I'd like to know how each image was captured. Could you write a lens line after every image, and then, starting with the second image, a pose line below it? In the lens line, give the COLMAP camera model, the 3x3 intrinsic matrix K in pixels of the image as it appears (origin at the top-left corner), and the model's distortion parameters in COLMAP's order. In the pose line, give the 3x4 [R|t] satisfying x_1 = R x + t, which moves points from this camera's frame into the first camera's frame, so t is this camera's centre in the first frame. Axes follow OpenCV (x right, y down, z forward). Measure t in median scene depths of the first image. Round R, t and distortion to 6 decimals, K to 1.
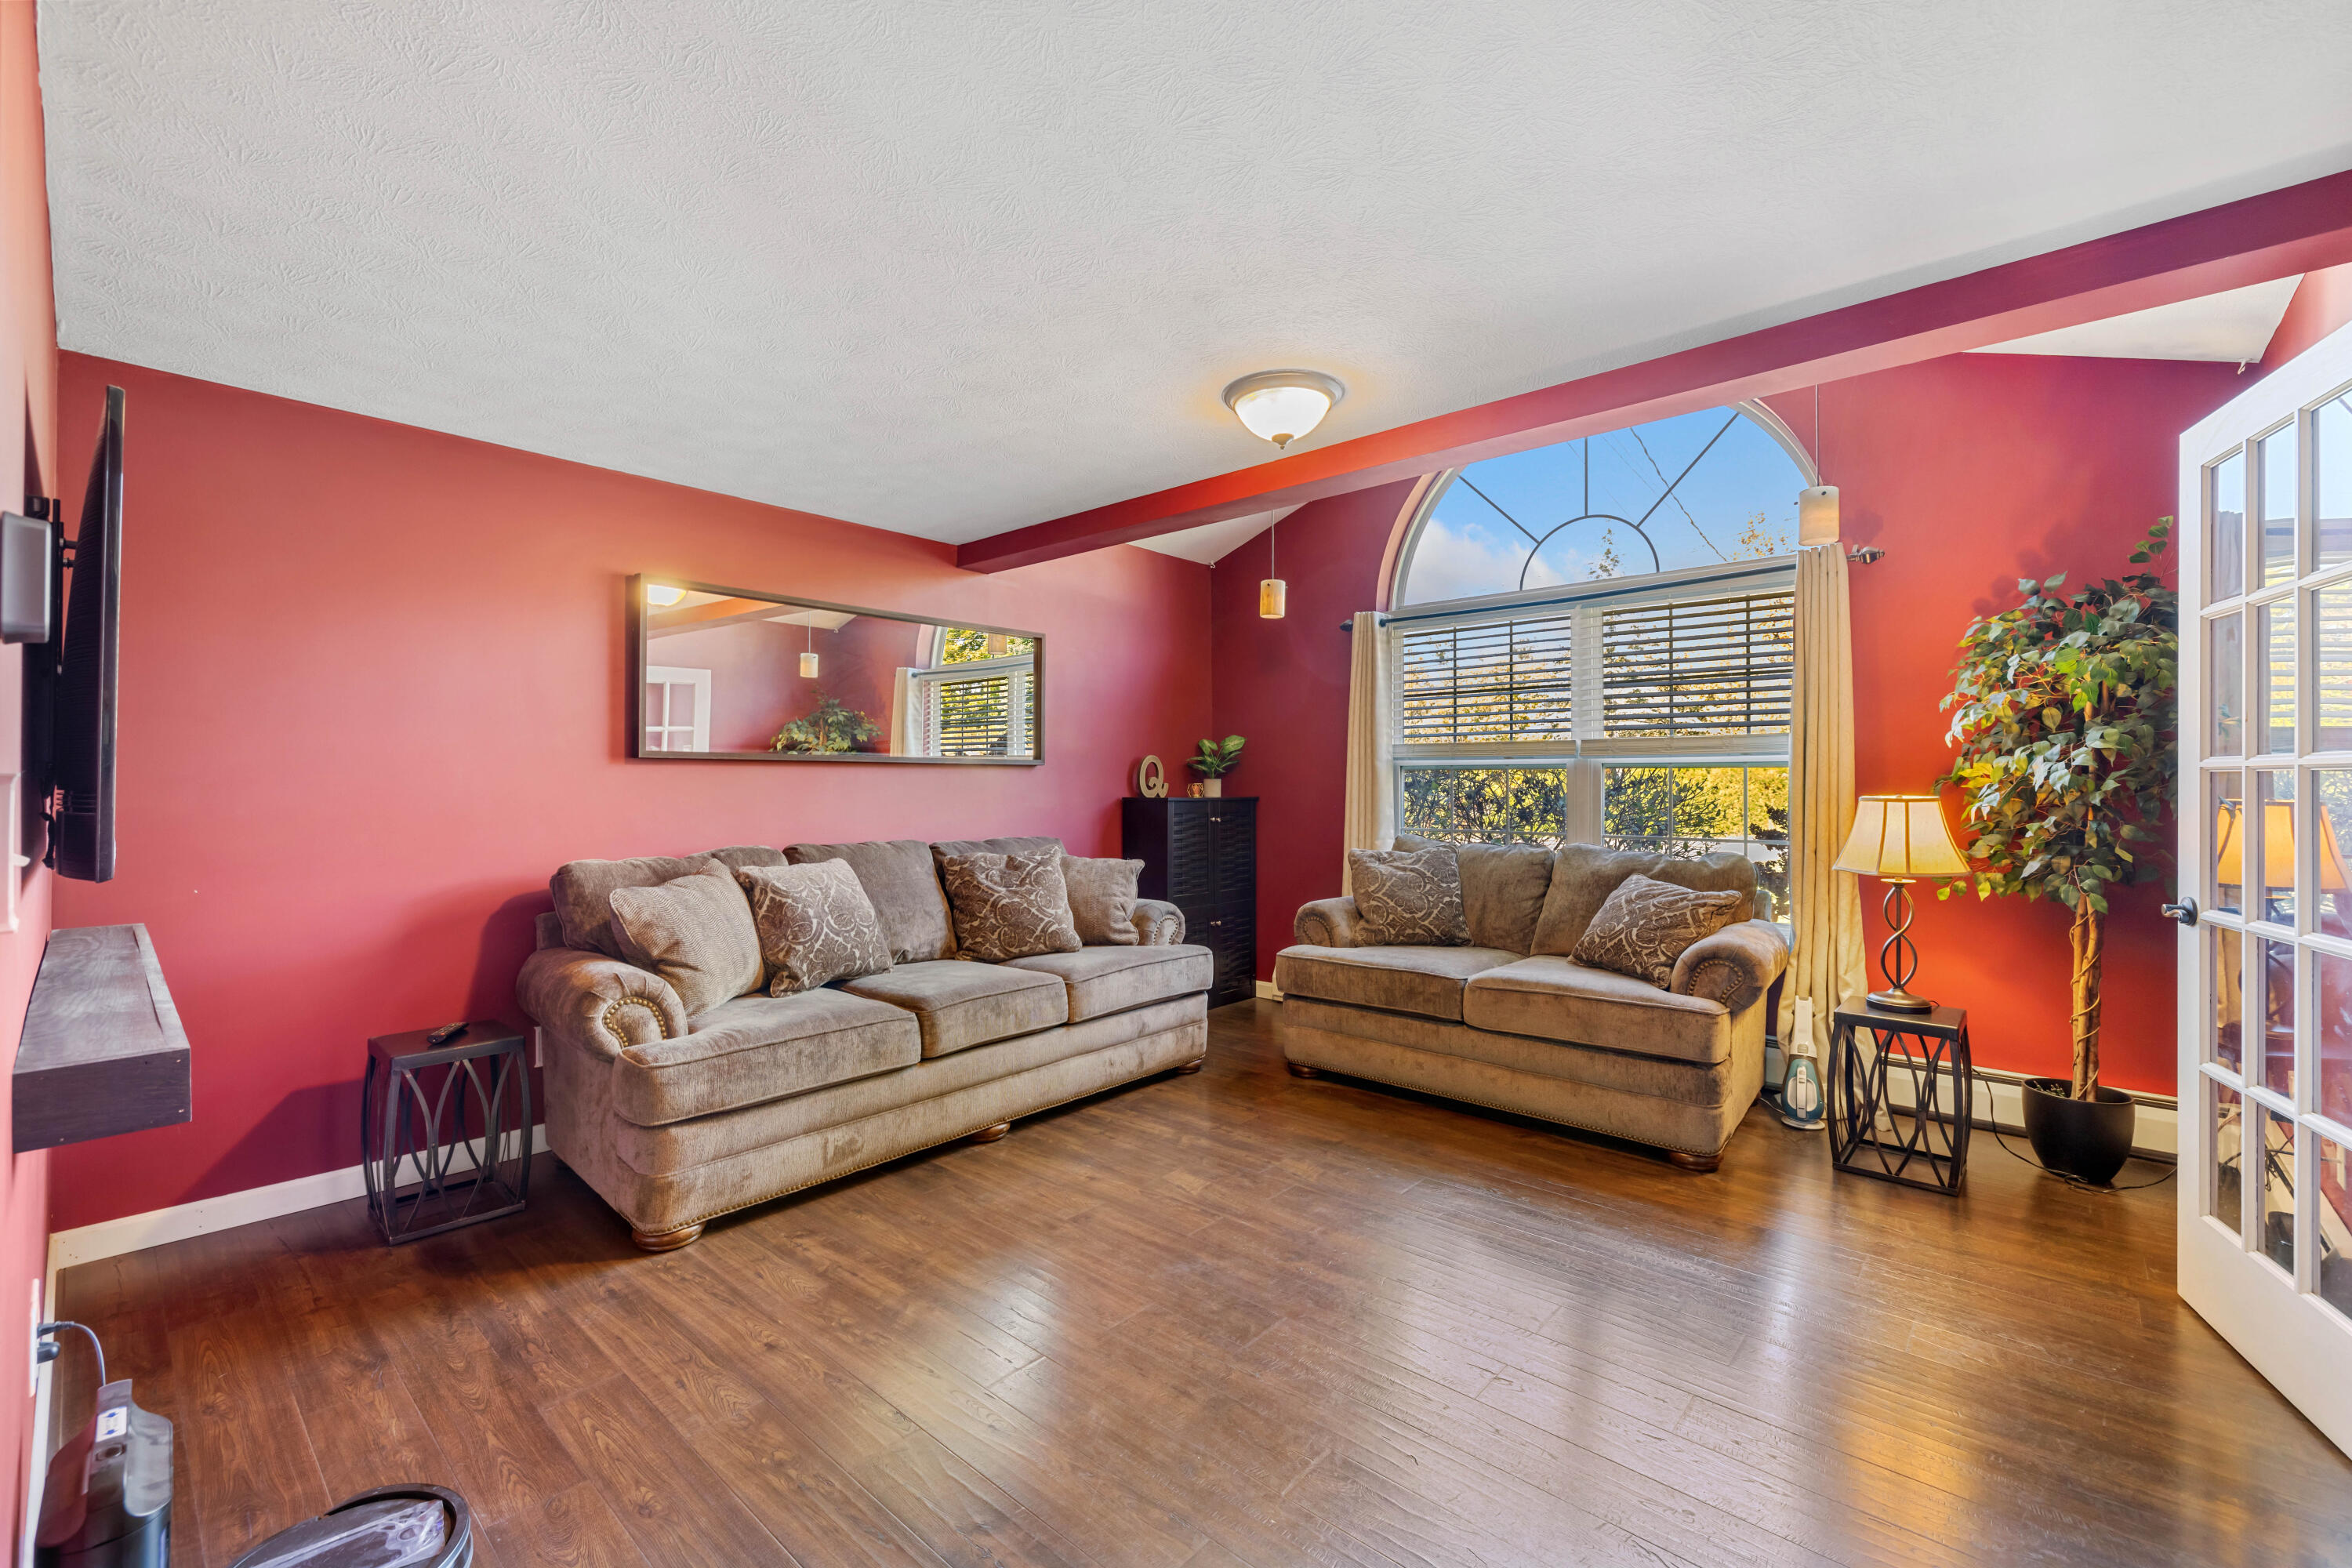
lens RADIAL K [[989.3, 0, 1176.0], [0, 989.3, 784.0], [0, 0, 1]] dist [0.000801, 0.000314]
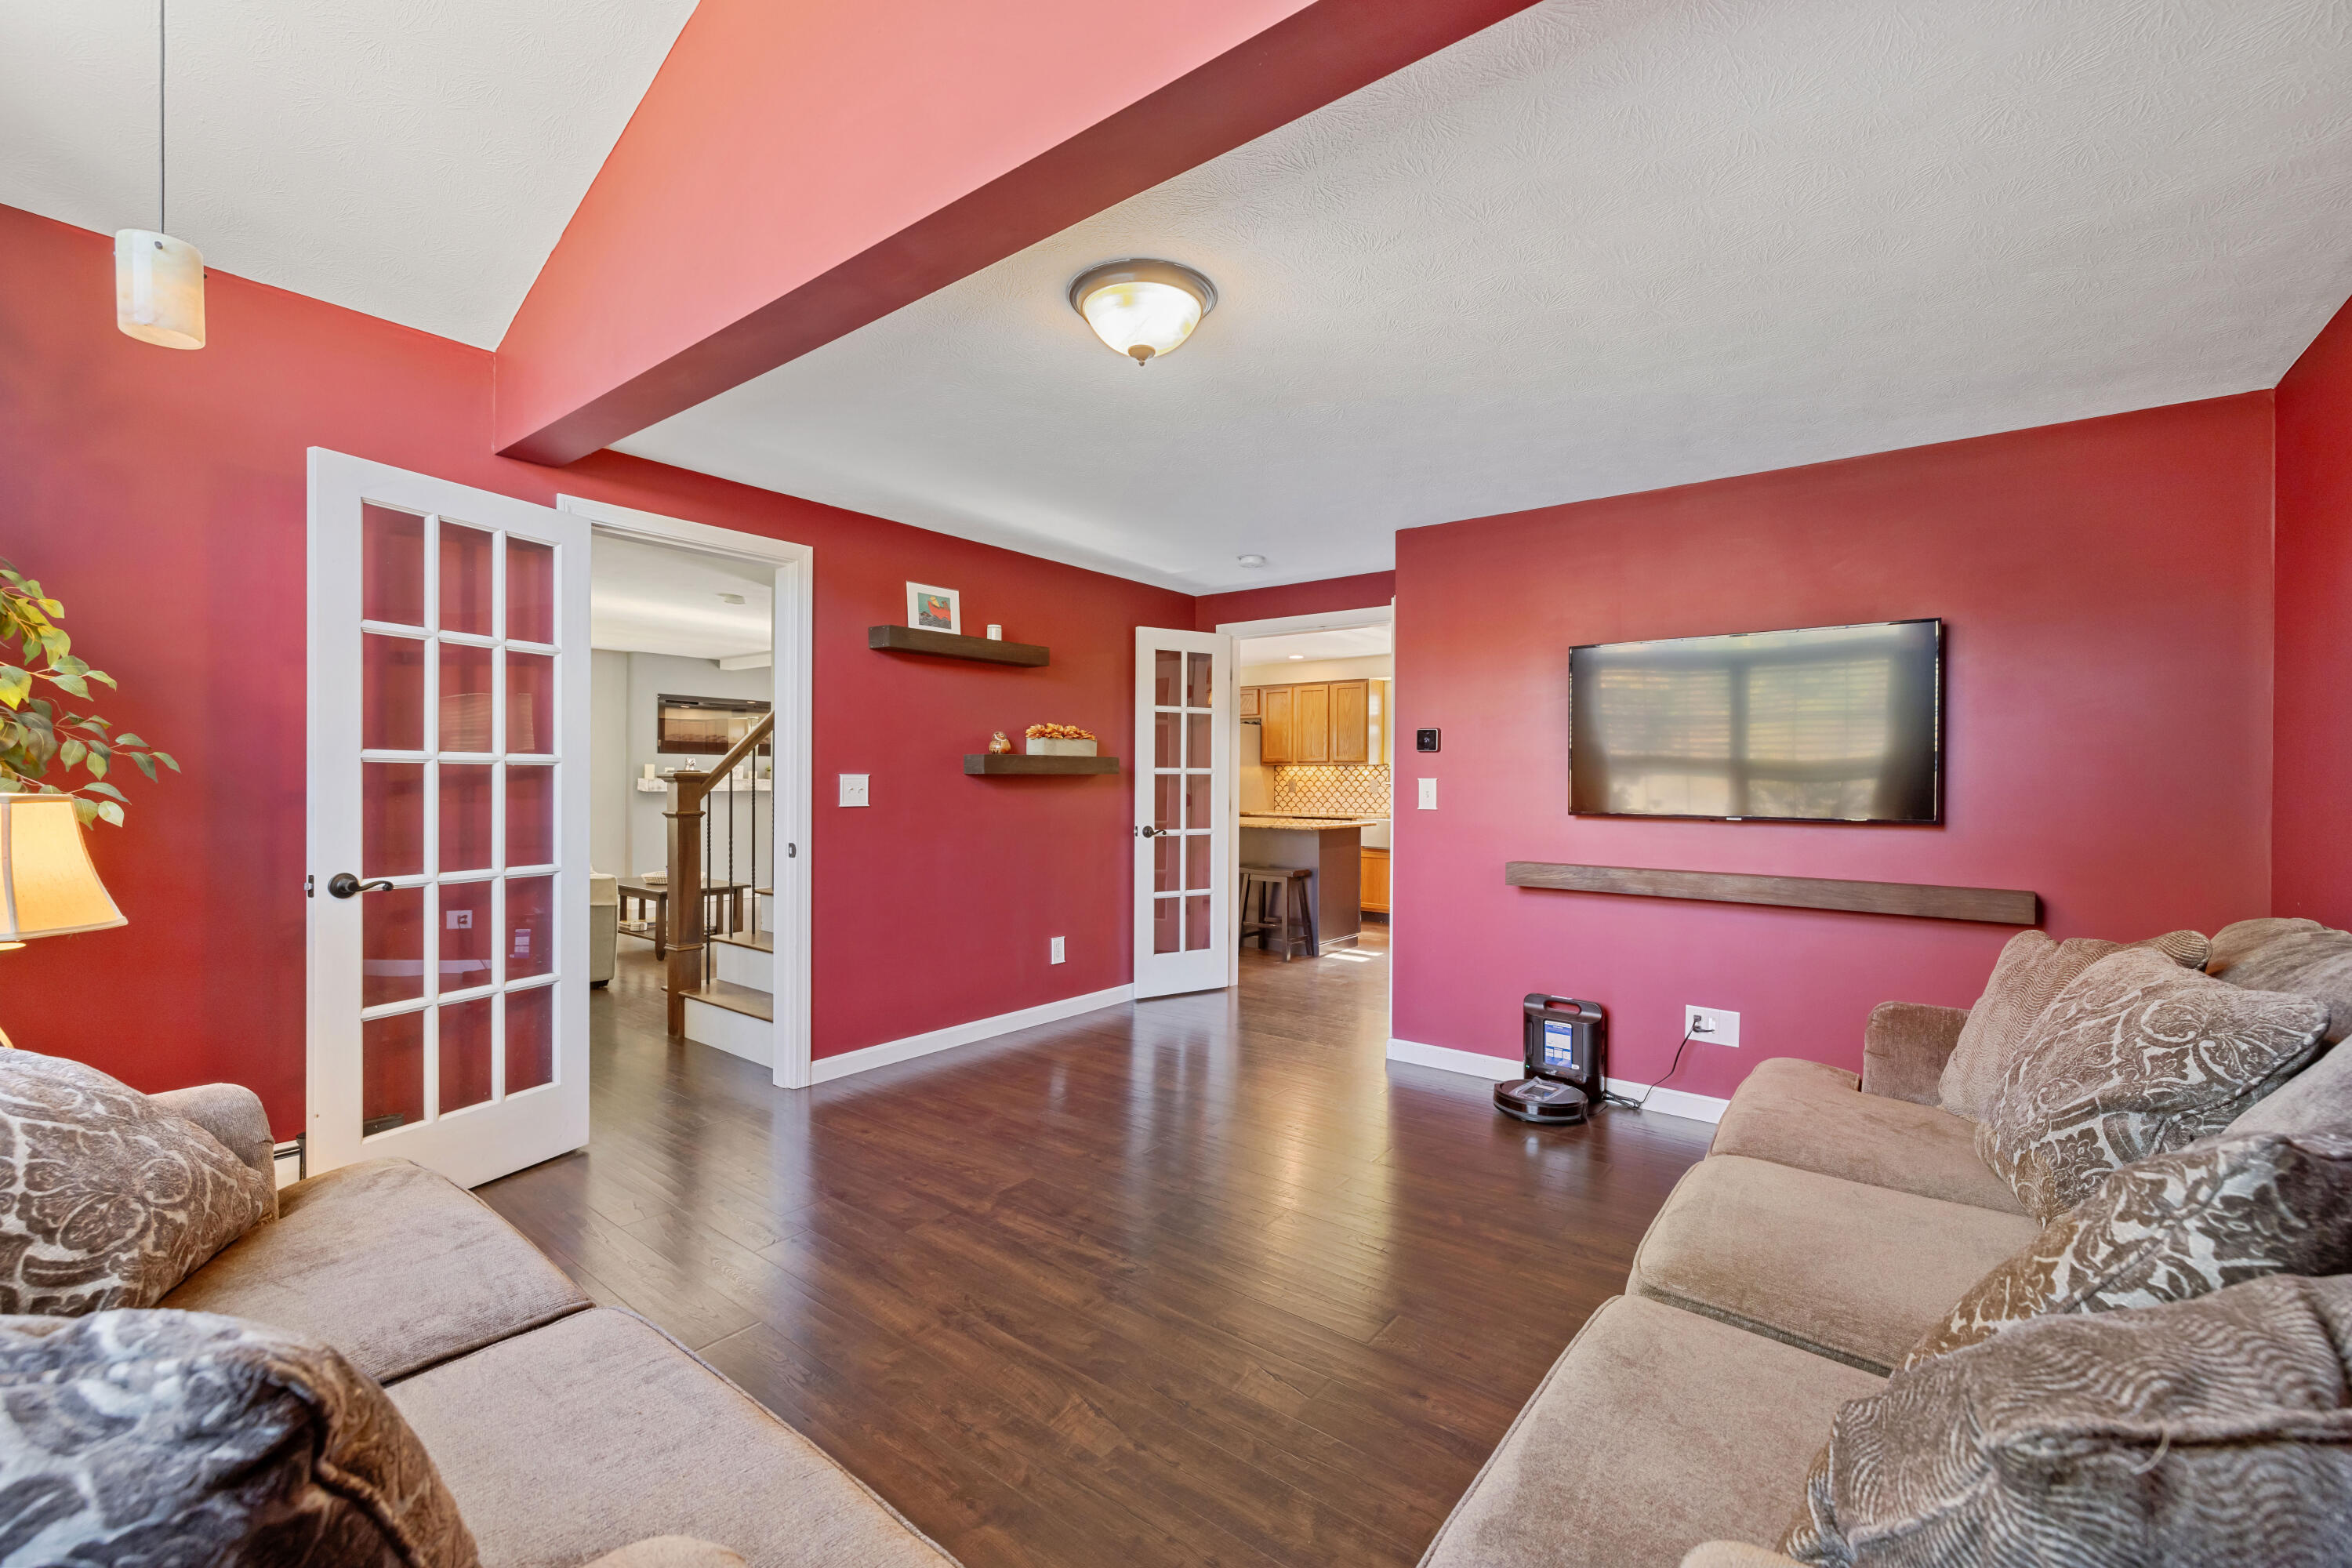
lens RADIAL K [[989.3, 0, 1176.0], [0, 989.3, 784.0], [0, 0, 1]] dist [0.000801, 0.000314]
pose [[-0.997881, -0.008597, -0.064490, 0.114195], [-0.008781, 0.999958, 0.002558, 0.005694], [0.064465, 0.003119, -0.997915, 1.612222]]
